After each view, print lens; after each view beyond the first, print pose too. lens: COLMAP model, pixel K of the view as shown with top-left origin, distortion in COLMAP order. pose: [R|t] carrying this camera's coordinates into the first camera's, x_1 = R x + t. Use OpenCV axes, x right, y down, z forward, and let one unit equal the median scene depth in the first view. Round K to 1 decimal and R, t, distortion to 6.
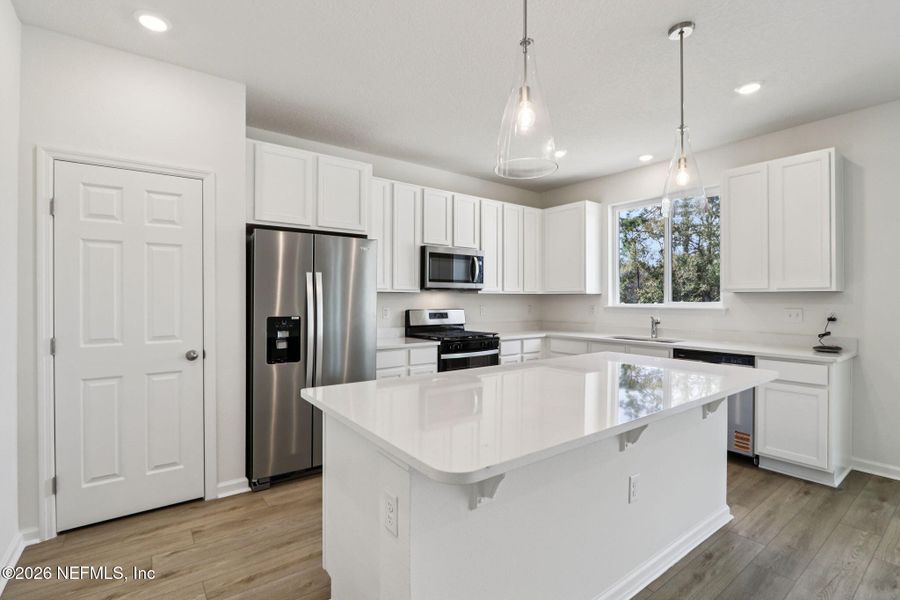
lens RADIAL K [[416.5, 0, 445.2], [0, 416.5, 297.4], [0, 0, 1]] dist [-0.022103, 0.001502]
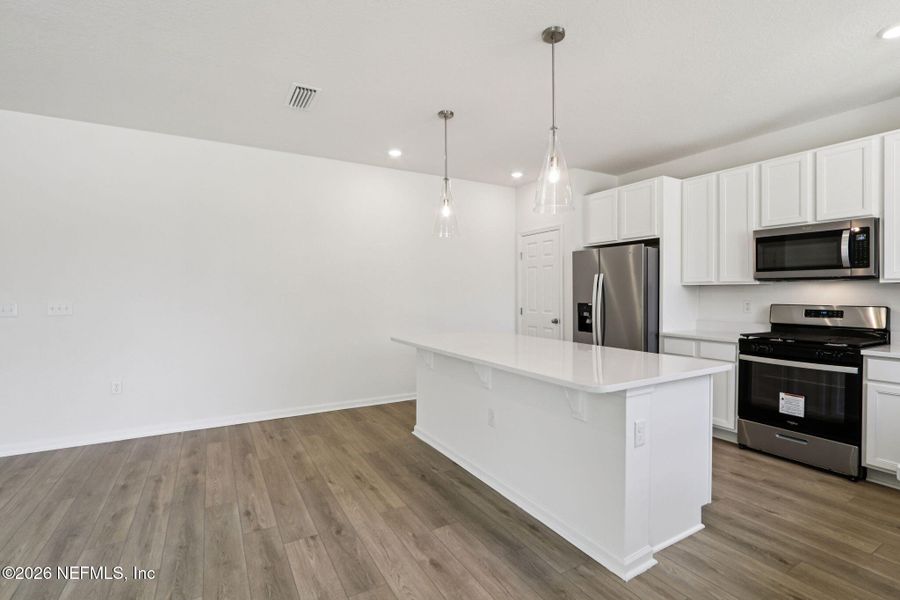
lens RADIAL K [[416.5, 0, 445.2], [0, 416.5, 297.4], [0, 0, 1]] dist [-0.022103, 0.001502]
pose [[-0.123571, 0.008458, -0.992300, 0.944906], [0.002547, 0.999963, 0.008206, 0.007338], [0.992332, -0.001513, -0.123588, 0.487281]]
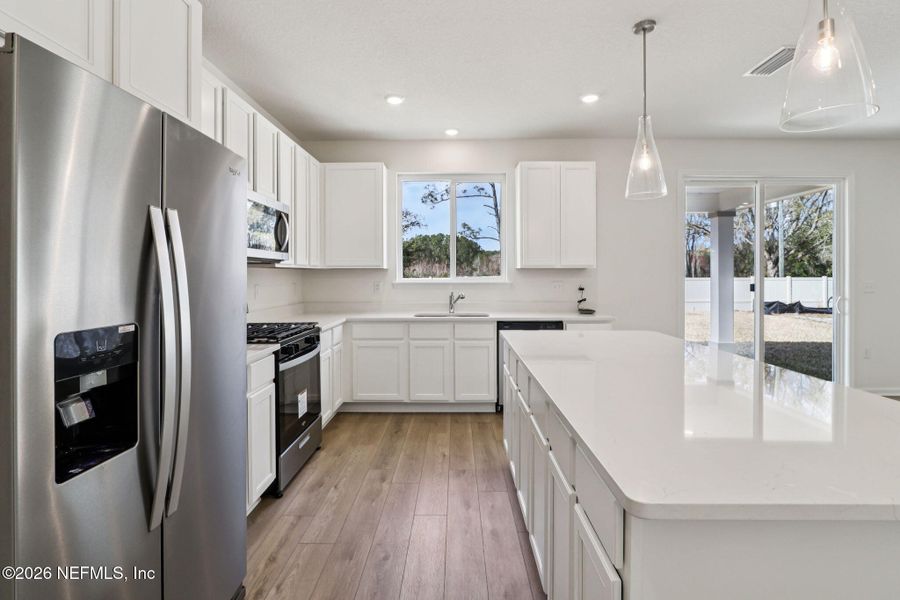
lens RADIAL K [[426.8, 0, 451.4], [0, 426.8, 275.9], [0, 0, 1]] dist [0.000200, 0.000426]
pose [[0.607319, -0.005281, 0.794440, -0.361182], [0.000592, 0.999981, 0.006195, 0.001297], [-0.794458, -0.003292, 0.607311, 0.410157]]
